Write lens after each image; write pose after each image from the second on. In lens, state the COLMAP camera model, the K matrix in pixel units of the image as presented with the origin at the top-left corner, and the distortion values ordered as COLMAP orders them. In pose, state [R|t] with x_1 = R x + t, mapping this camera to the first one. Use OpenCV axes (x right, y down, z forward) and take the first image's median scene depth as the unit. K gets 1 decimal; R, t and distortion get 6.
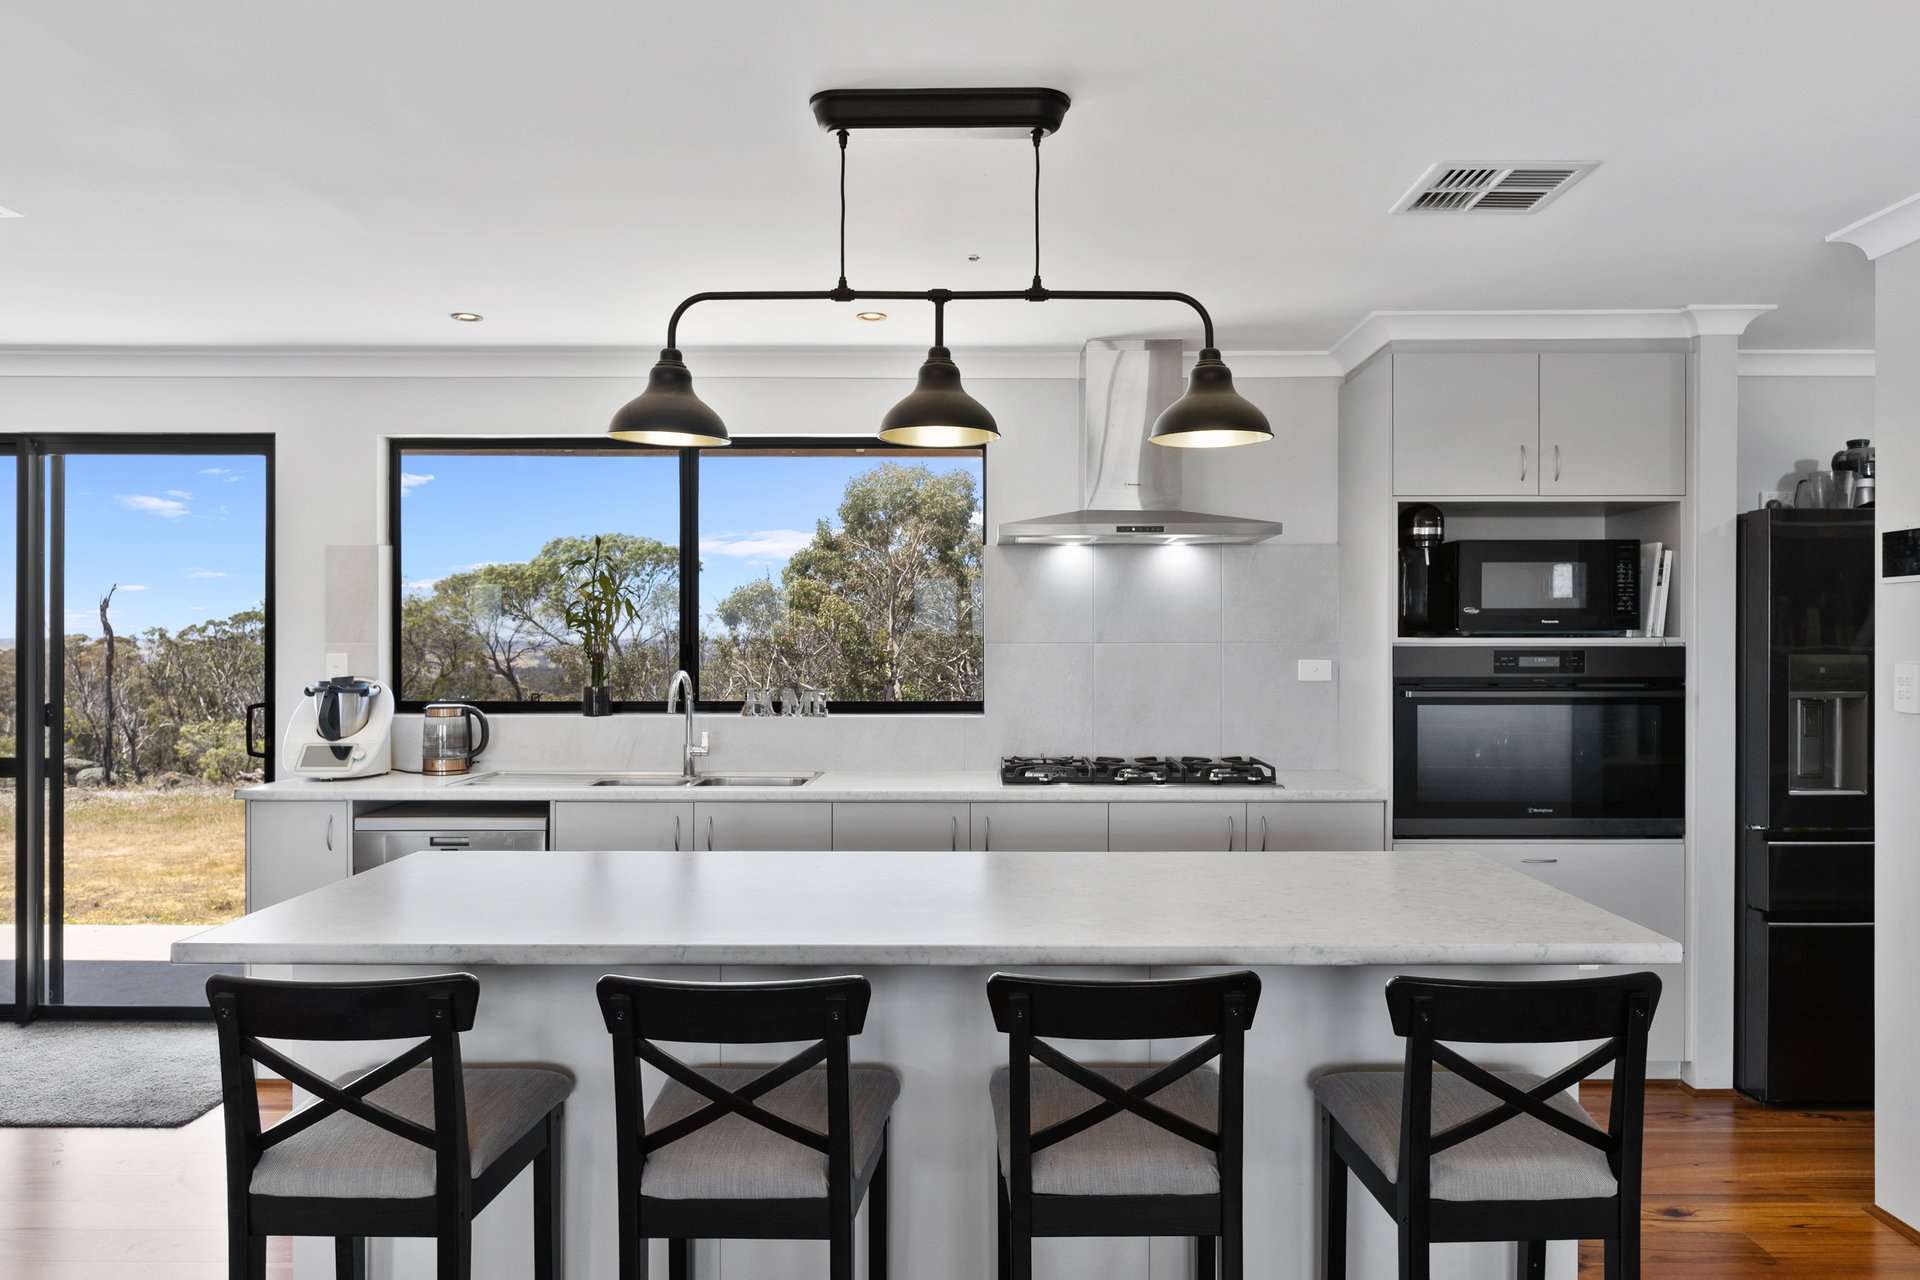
lens RADIAL K [[1338.7, 0, 960.0], [0, 1338.7, 640.0], [0, 0, 1]] dist [0.000929, 0.000129]
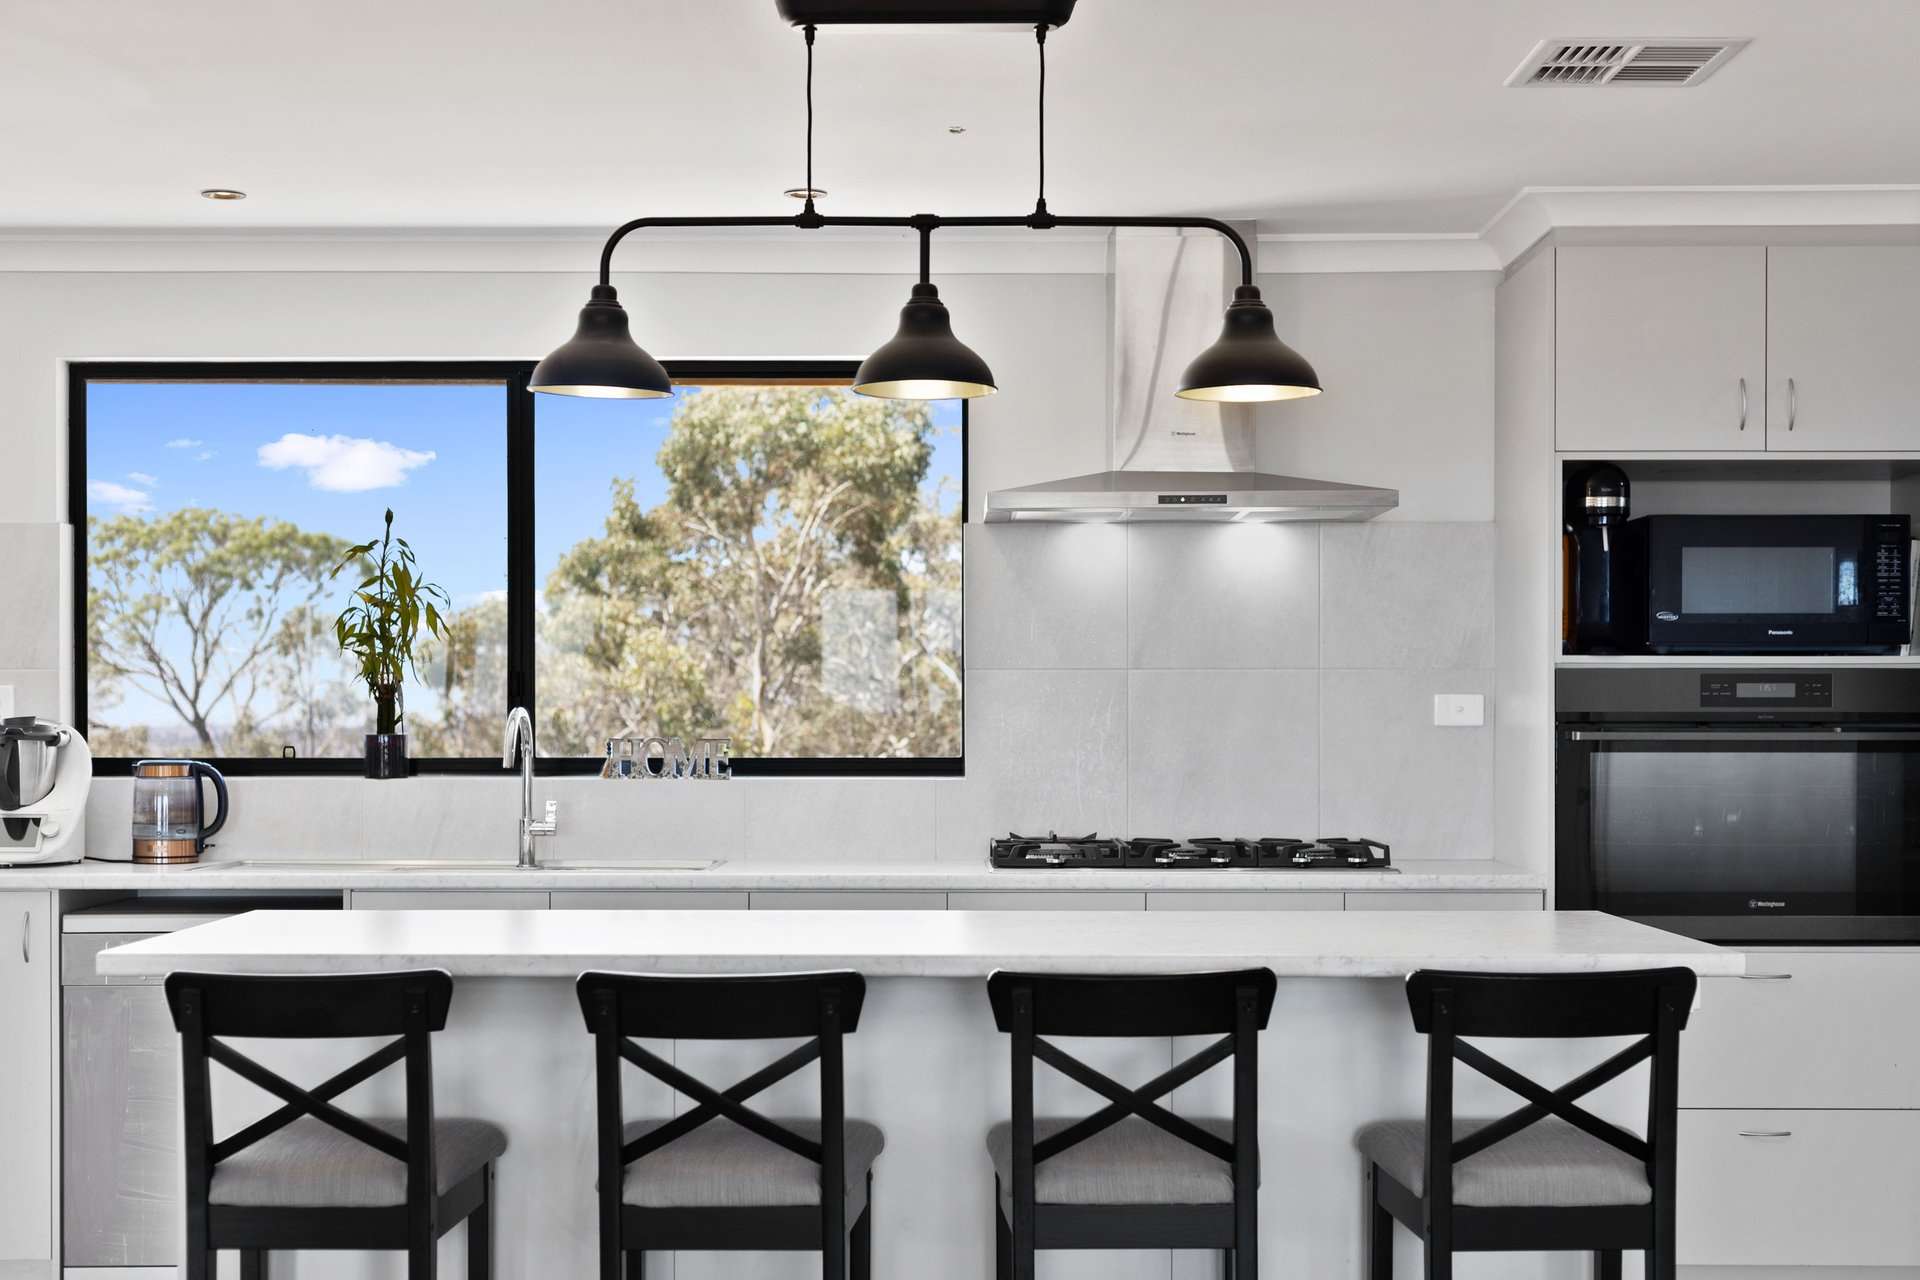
lens RADIAL K [[2775.2, 0, 906.9], [0, 2775.2, 722.9], [0, 0, 1]] dist [0.011654, -0.020774]
pose [[0.999980, -0.000373, 0.006274, -0.022231], [0.000379, 0.999999, -0.000960, 0.034079], [-0.006273, 0.000962, 0.999980, -0.435149]]
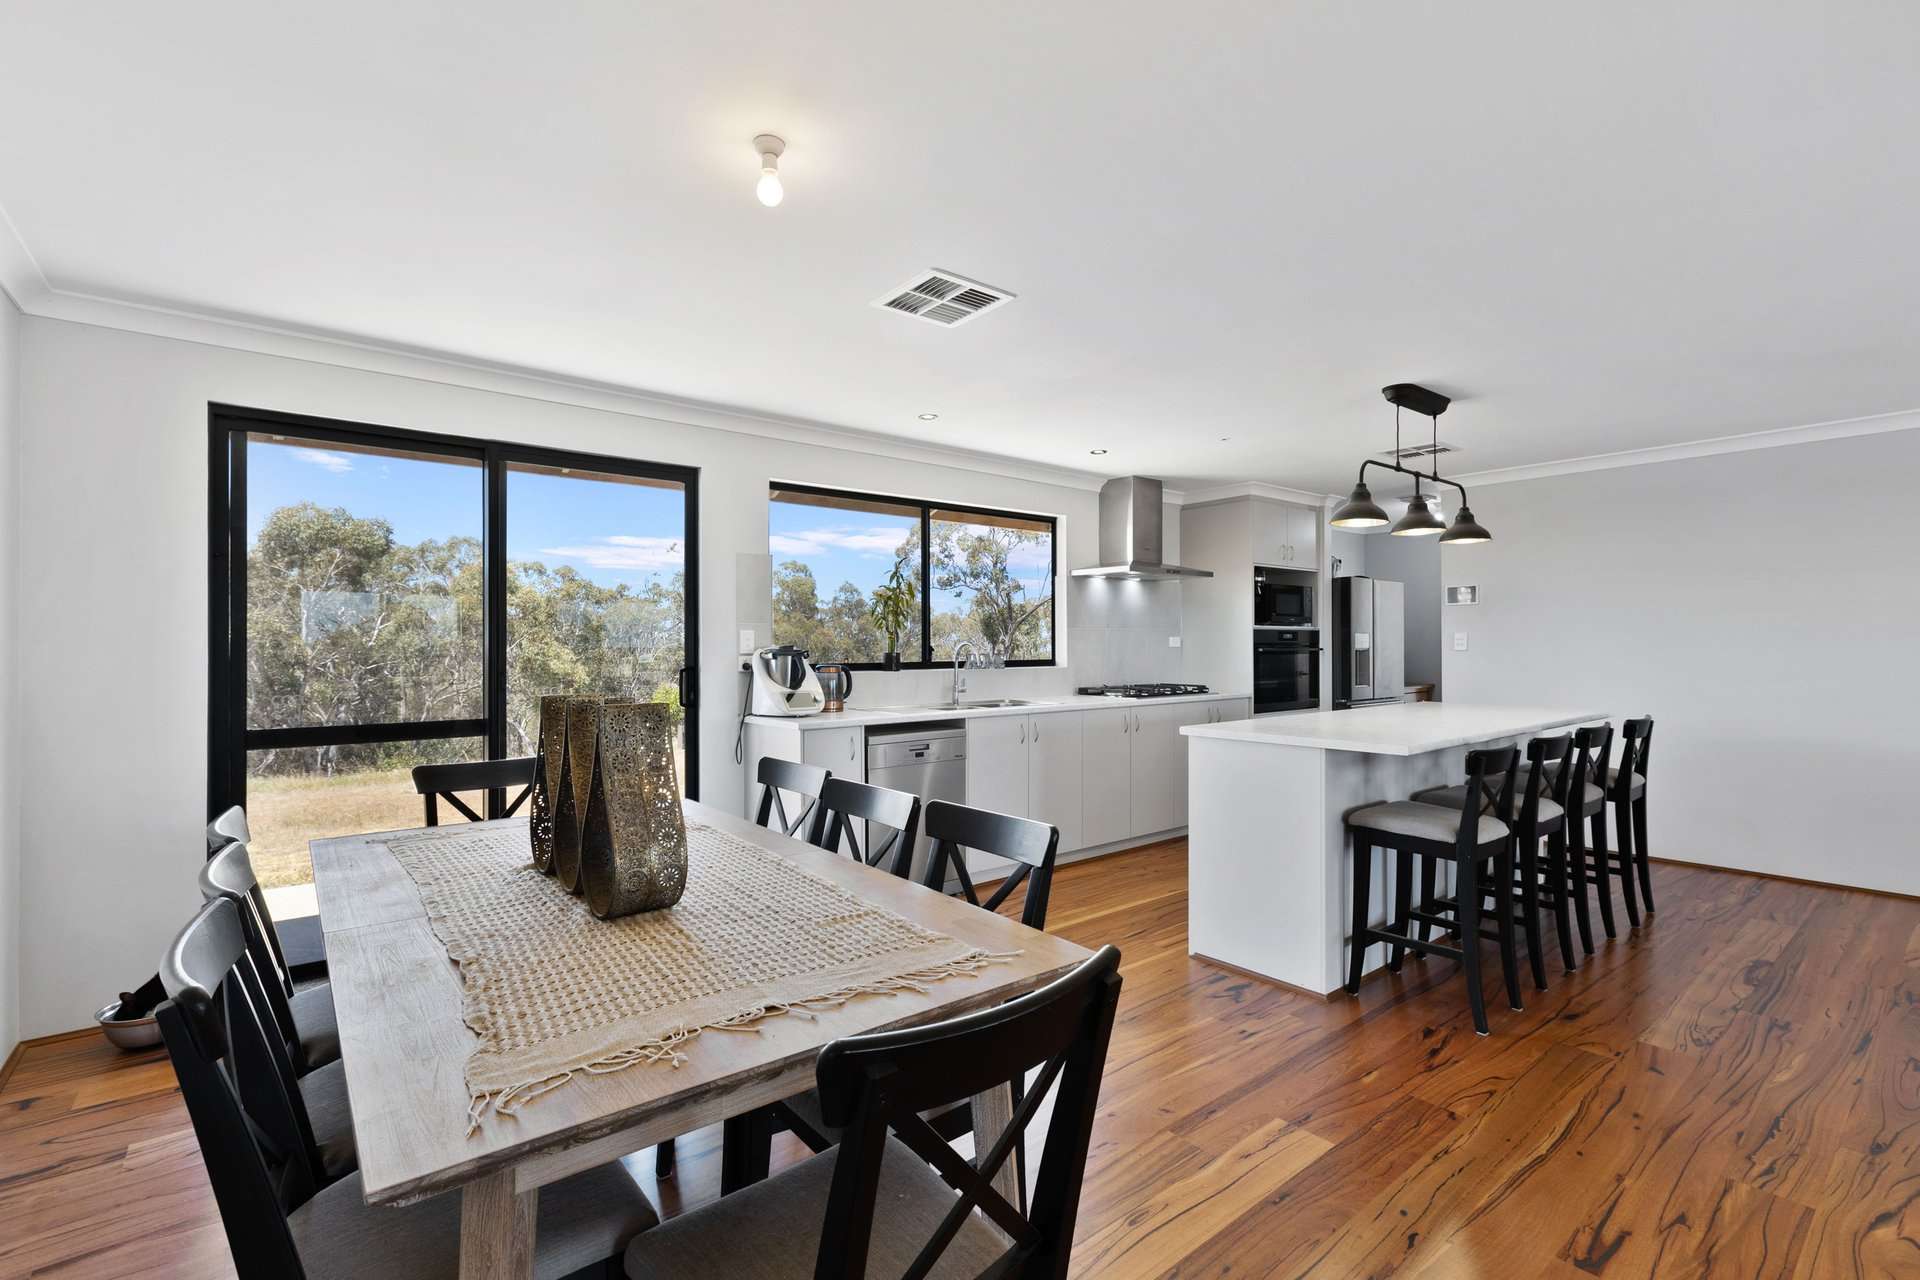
lens RADIAL K [[853.7, 0, 960.0], [0, 853.7, 640.0], [0, 0, 1]] dist [-0.000147, 0.000921]
pose [[0.772307, 0.000777, 0.635249, -0.973280], [0.005557, 0.999953, -0.007980, 0.031907], [-0.635225, 0.009693, 0.772266, 0.190981]]
